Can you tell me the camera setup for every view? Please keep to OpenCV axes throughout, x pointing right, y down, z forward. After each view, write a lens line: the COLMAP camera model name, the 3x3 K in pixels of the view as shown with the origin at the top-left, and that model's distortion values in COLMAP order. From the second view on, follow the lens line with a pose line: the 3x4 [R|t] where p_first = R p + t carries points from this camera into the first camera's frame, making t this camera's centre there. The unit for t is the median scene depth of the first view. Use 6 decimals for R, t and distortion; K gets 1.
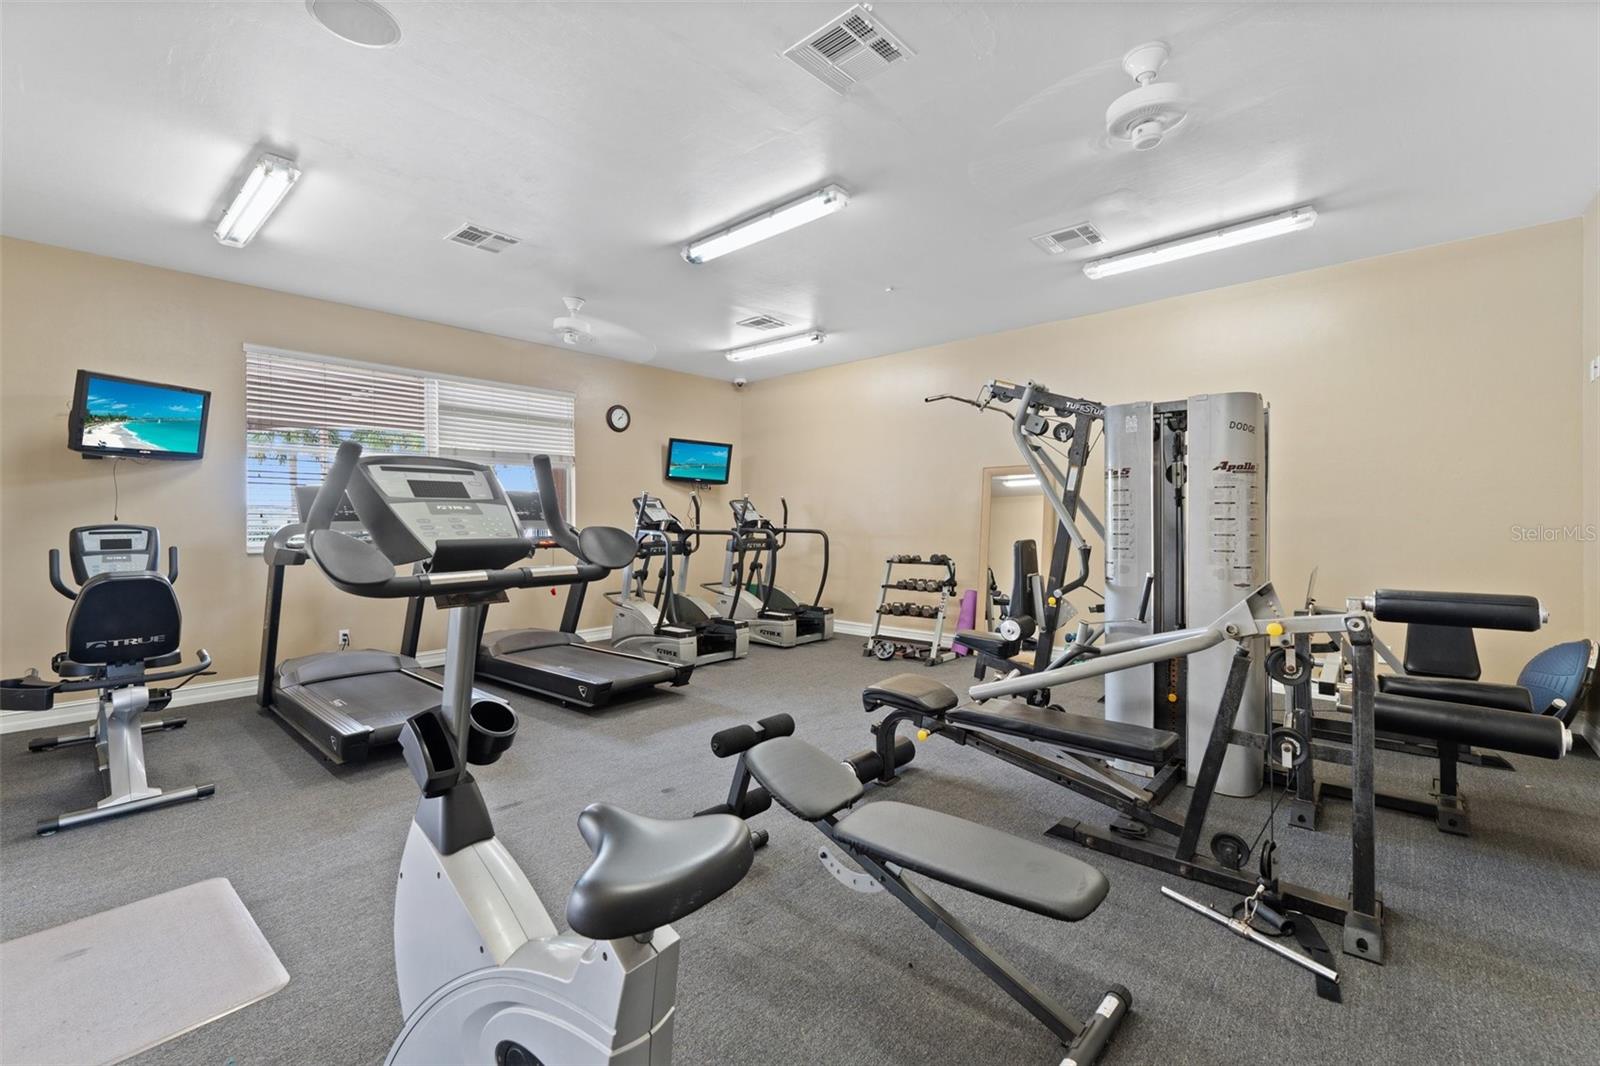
lens RADIAL K [[683.5, 0, 800.0], [0, 683.5, 533.0], [0, 0, 1]] dist [0.000066, 0.000085]
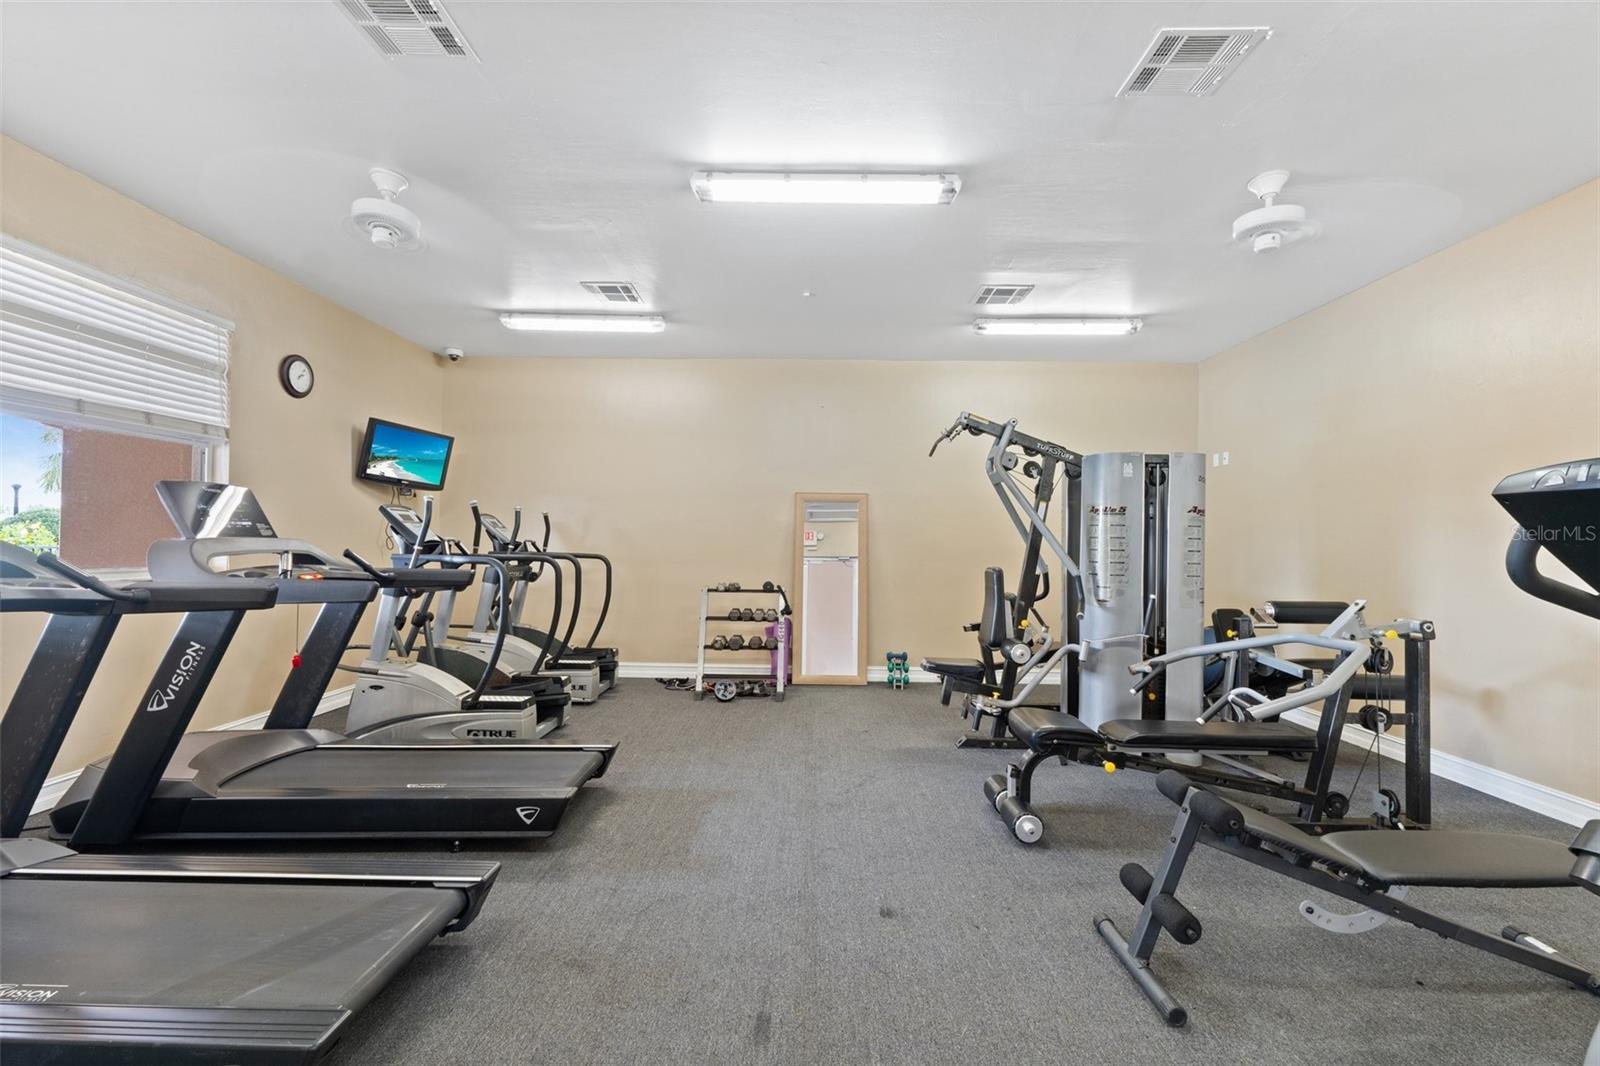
lens RADIAL K [[684.9, 0, 800.9], [0, 684.9, 546.6], [0, 0, 1]] dist [0.006125, 0.000248]
pose [[0.751692, 0.011832, 0.659408, -0.479815], [-0.003474, 0.999896, -0.013981, -0.004910], [-0.659505, 0.008219, 0.751655, 0.318245]]
